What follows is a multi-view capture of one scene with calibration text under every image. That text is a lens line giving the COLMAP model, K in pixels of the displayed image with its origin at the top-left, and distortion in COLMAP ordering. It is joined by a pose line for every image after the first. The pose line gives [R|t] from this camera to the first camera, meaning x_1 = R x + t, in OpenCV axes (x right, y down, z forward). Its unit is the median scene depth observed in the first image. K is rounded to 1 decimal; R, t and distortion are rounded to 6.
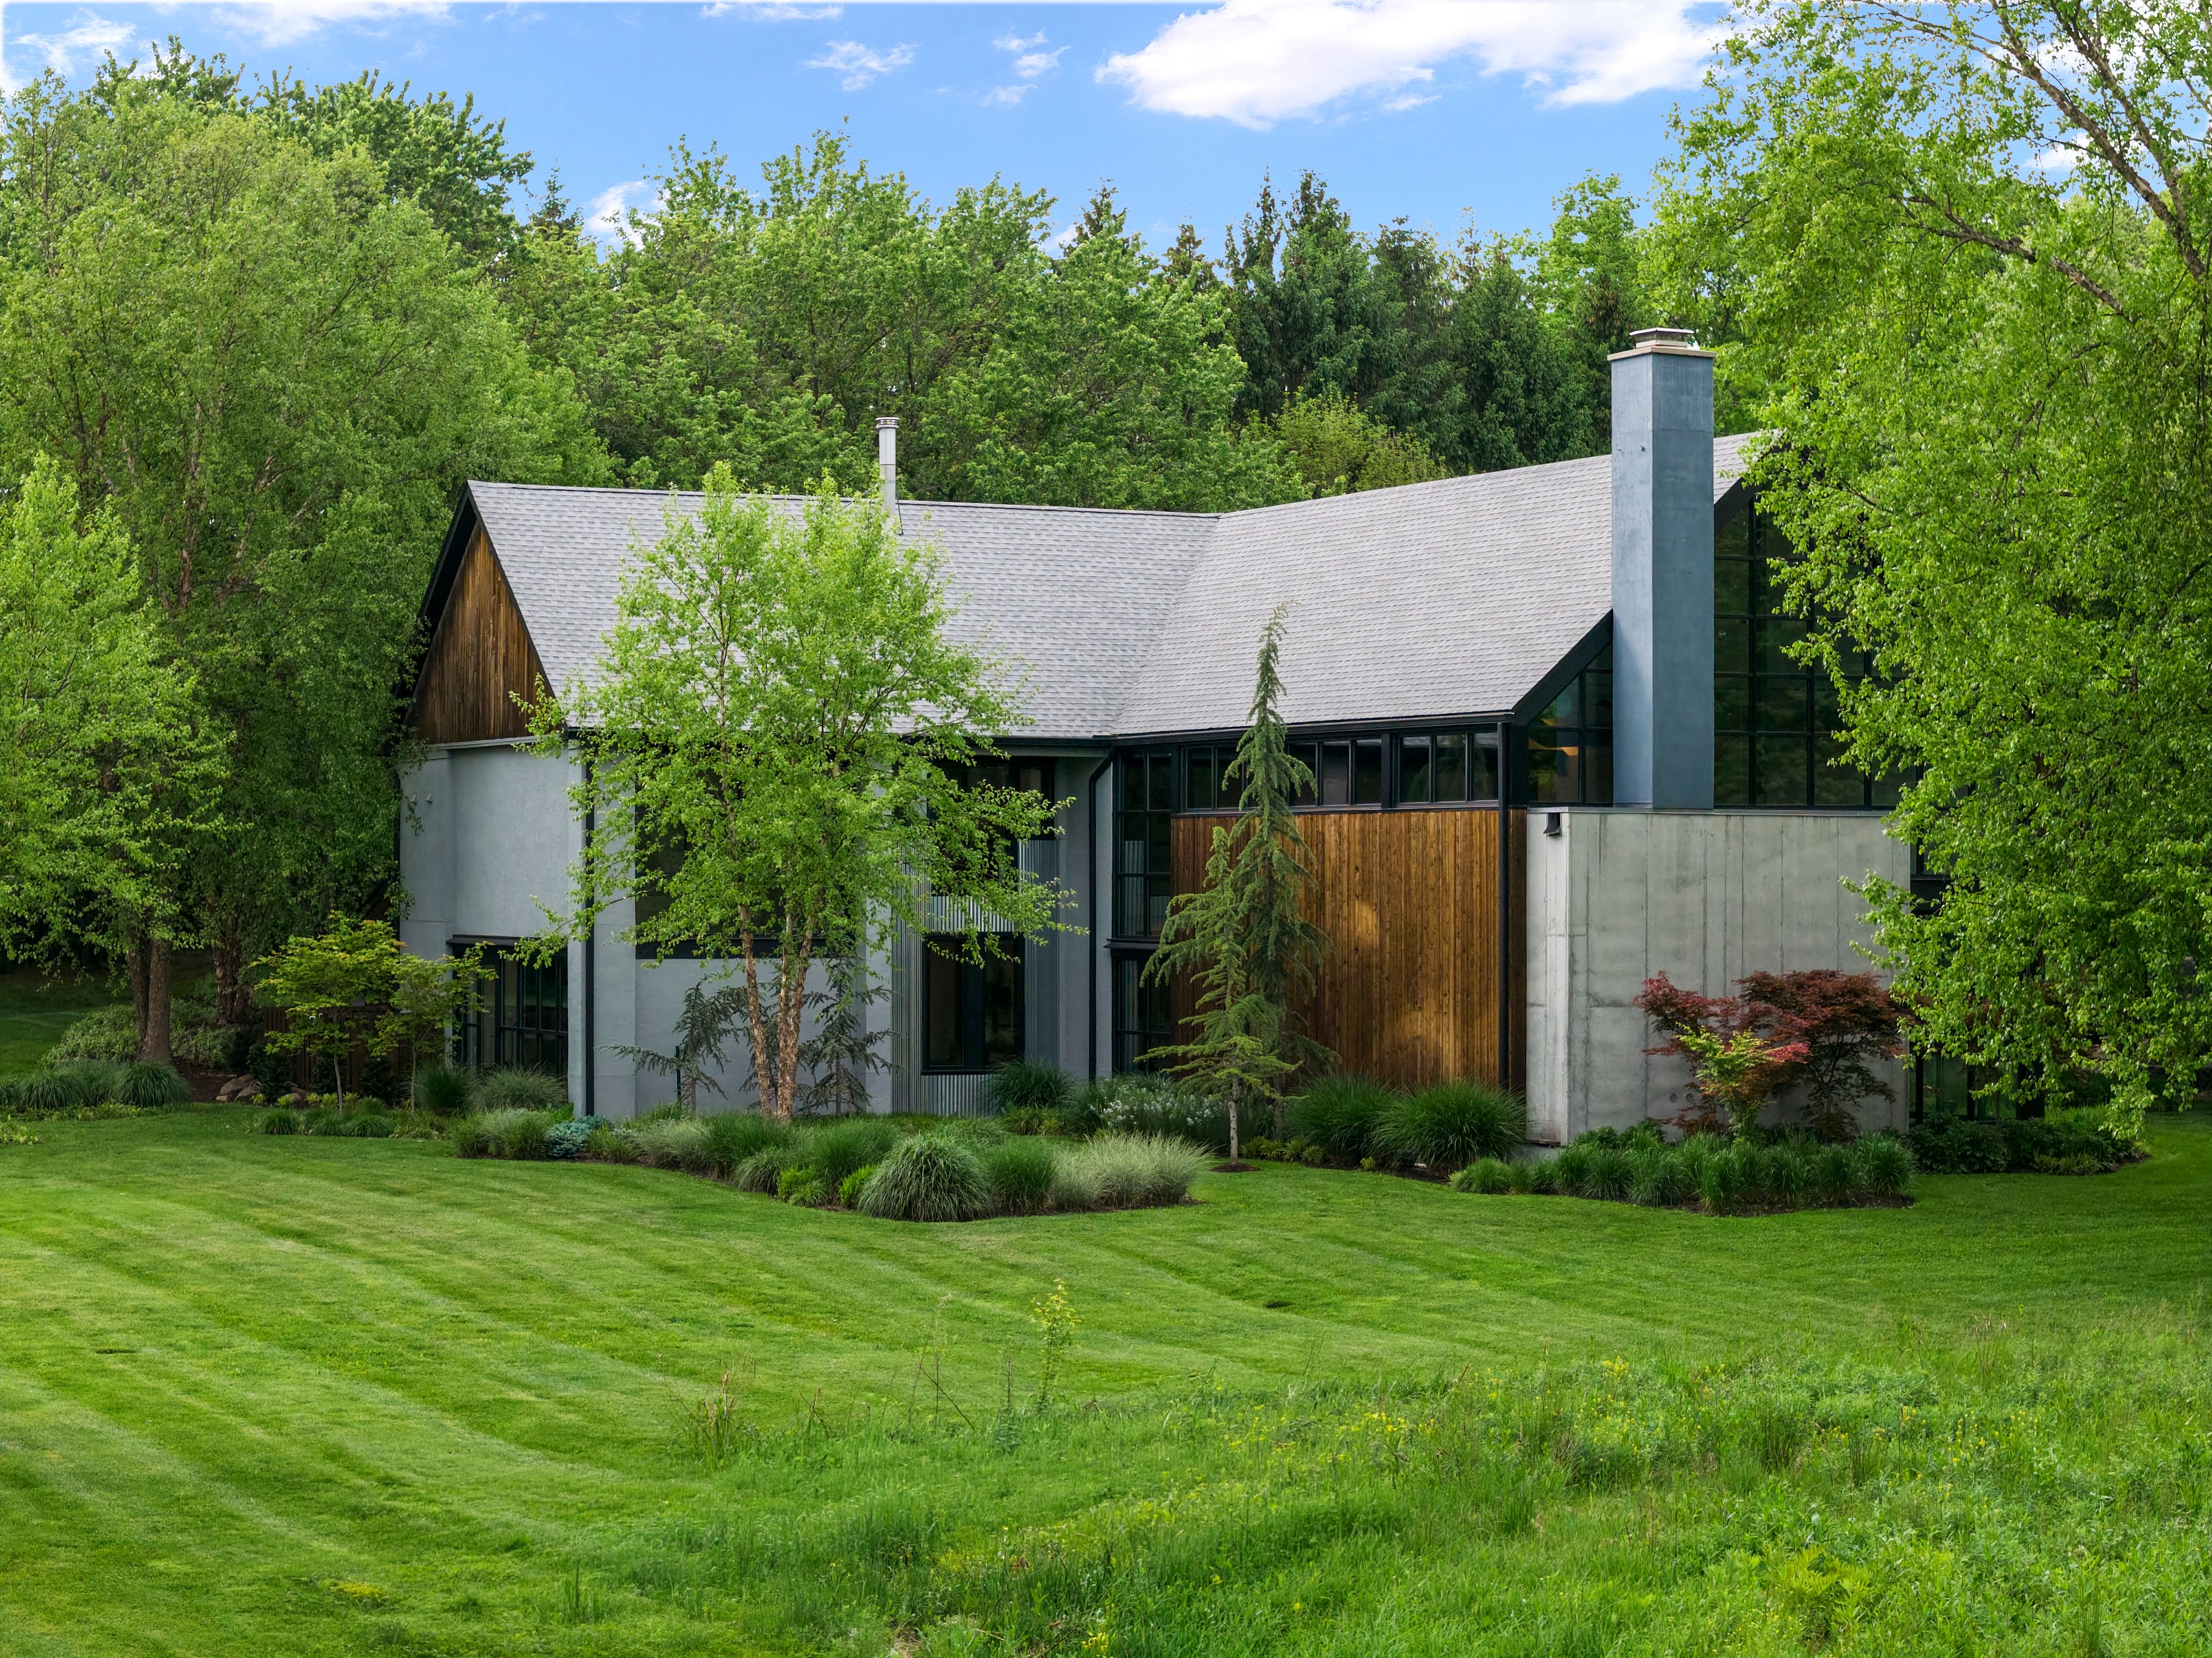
lens RADIAL K [[4472.3, 0, 1106.0], [0, 4472.3, 829.0], [0, 0, 1]] dist [-0.221617, 2.019844]
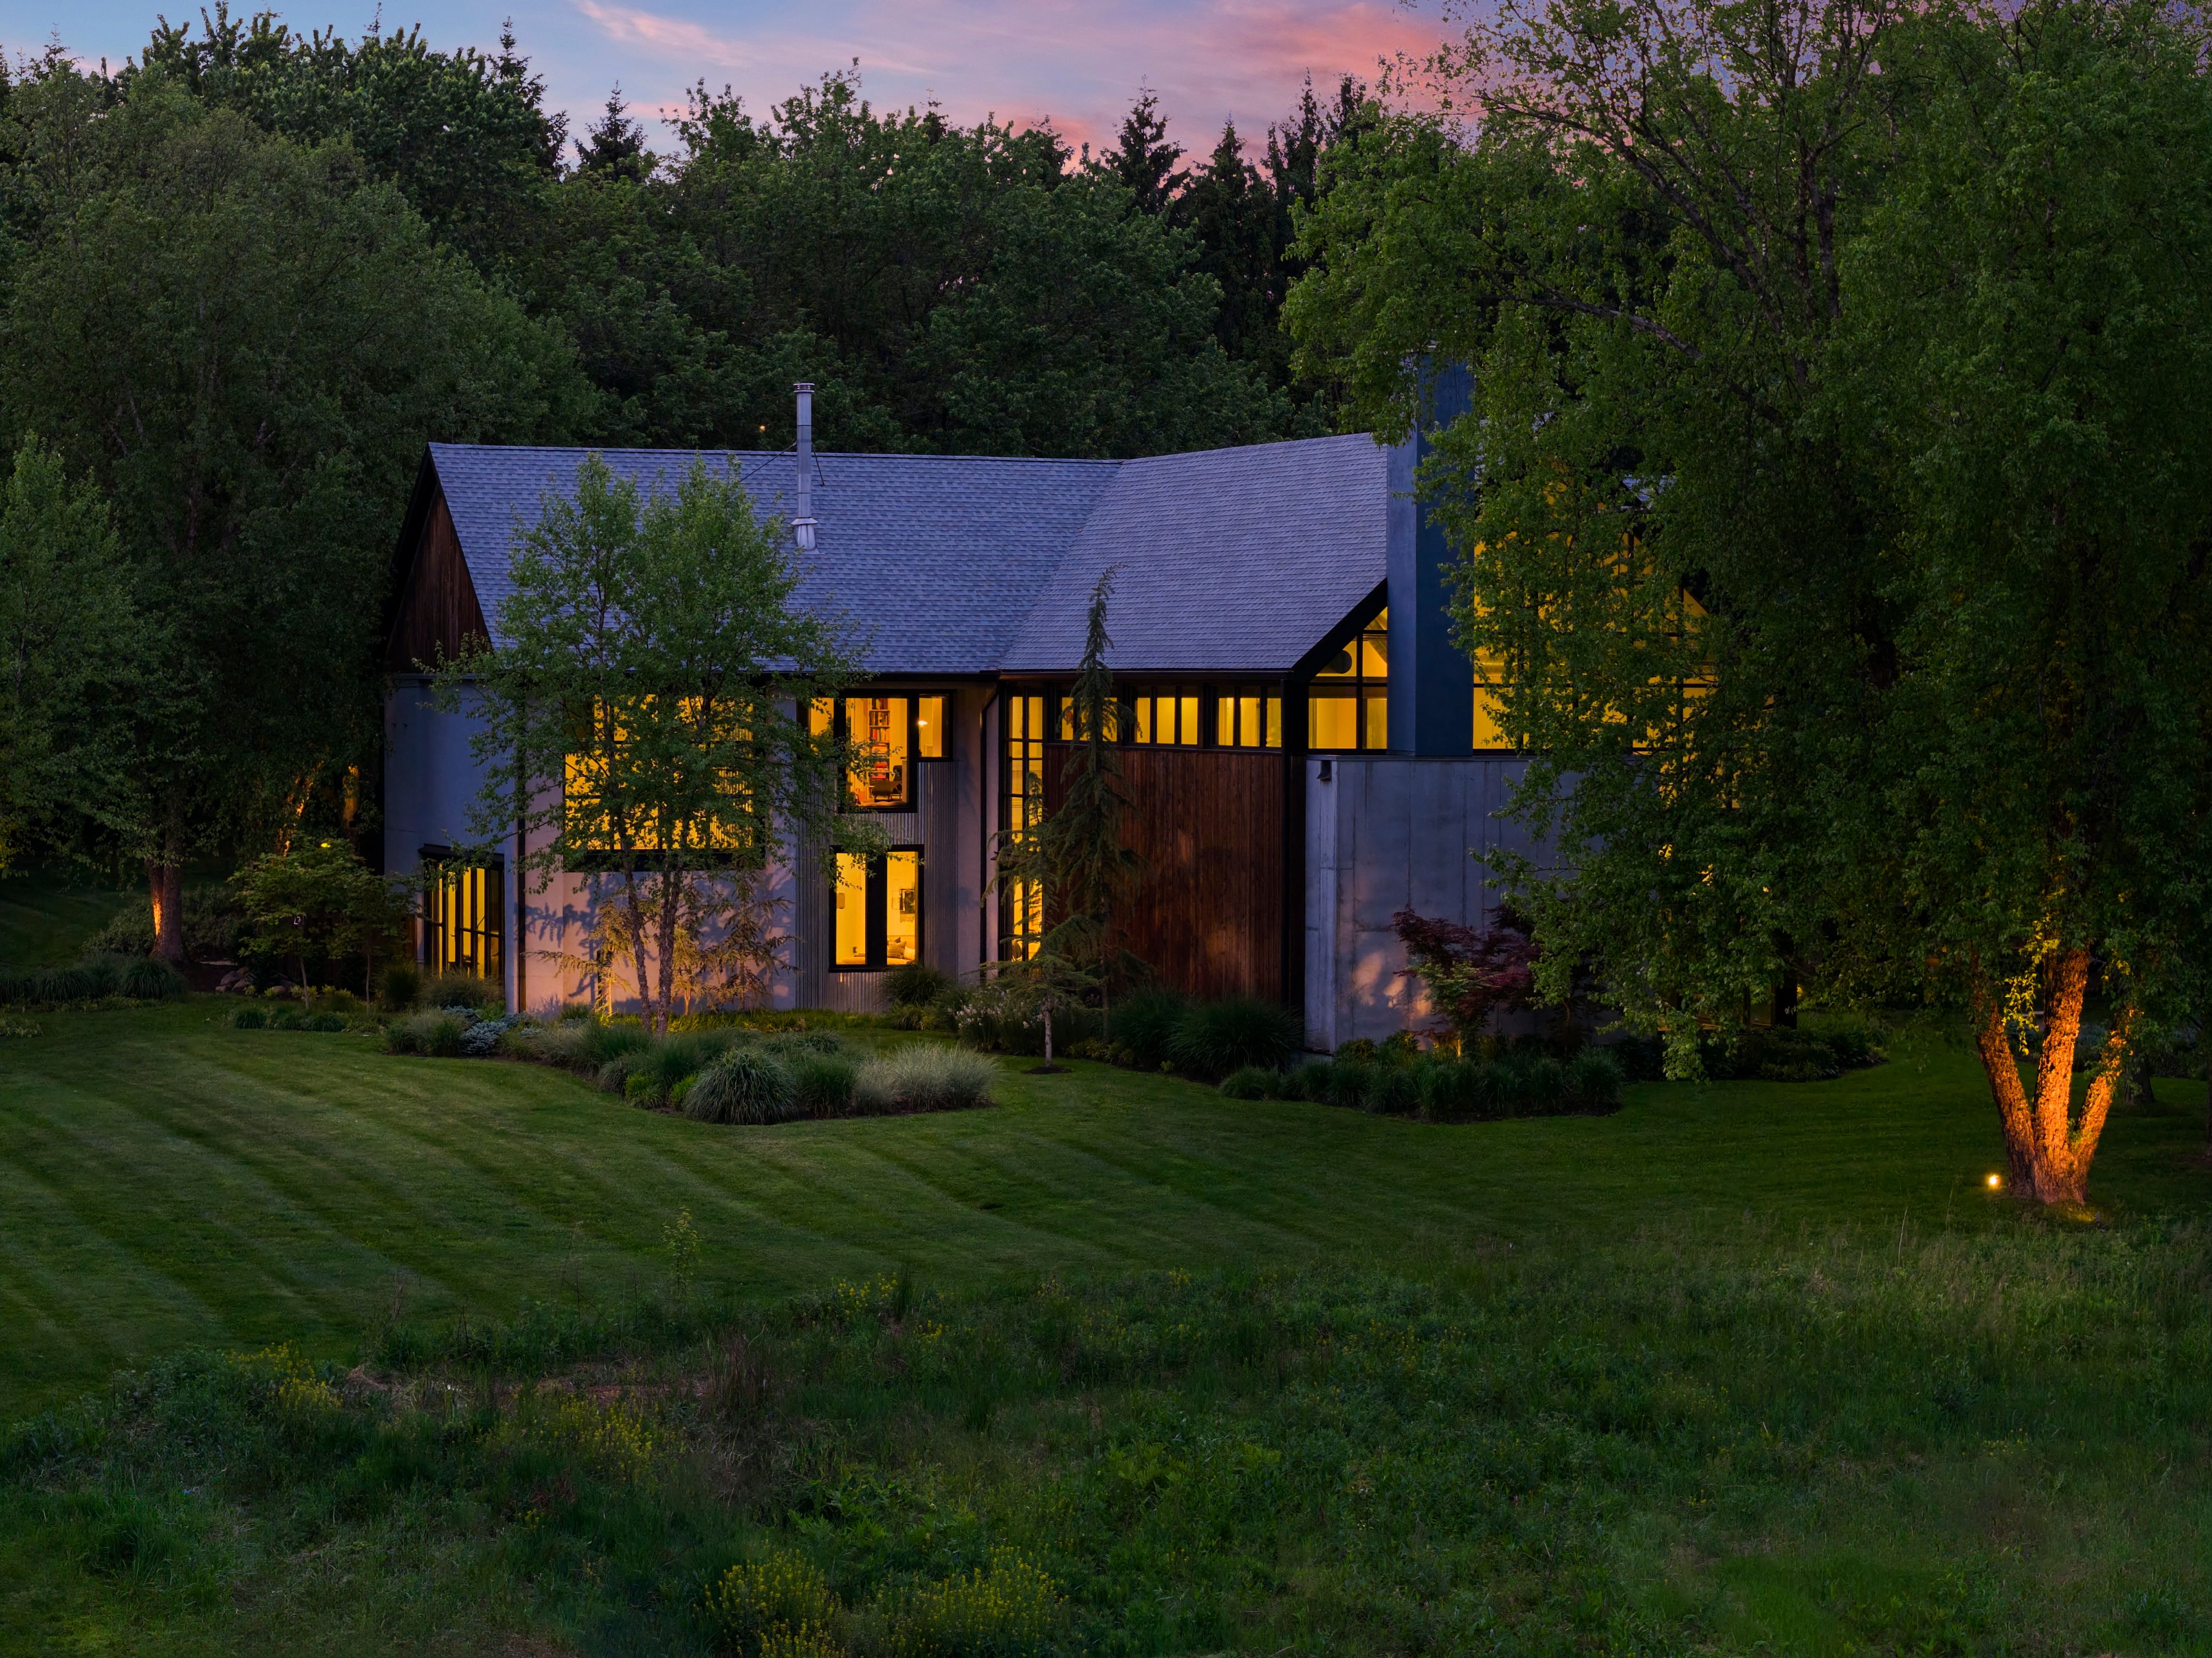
lens RADIAL K [[4531.9, 0, 1106.0], [0, 4531.9, 829.0], [0, 0, 1]] dist [-0.126067, 1.534587]
pose [[0.997684, 0.003082, -0.067952, 0.112820], [0.000123, 0.998890, 0.047114, -0.037104], [0.068022, -0.047013, 0.996576, -0.139310]]
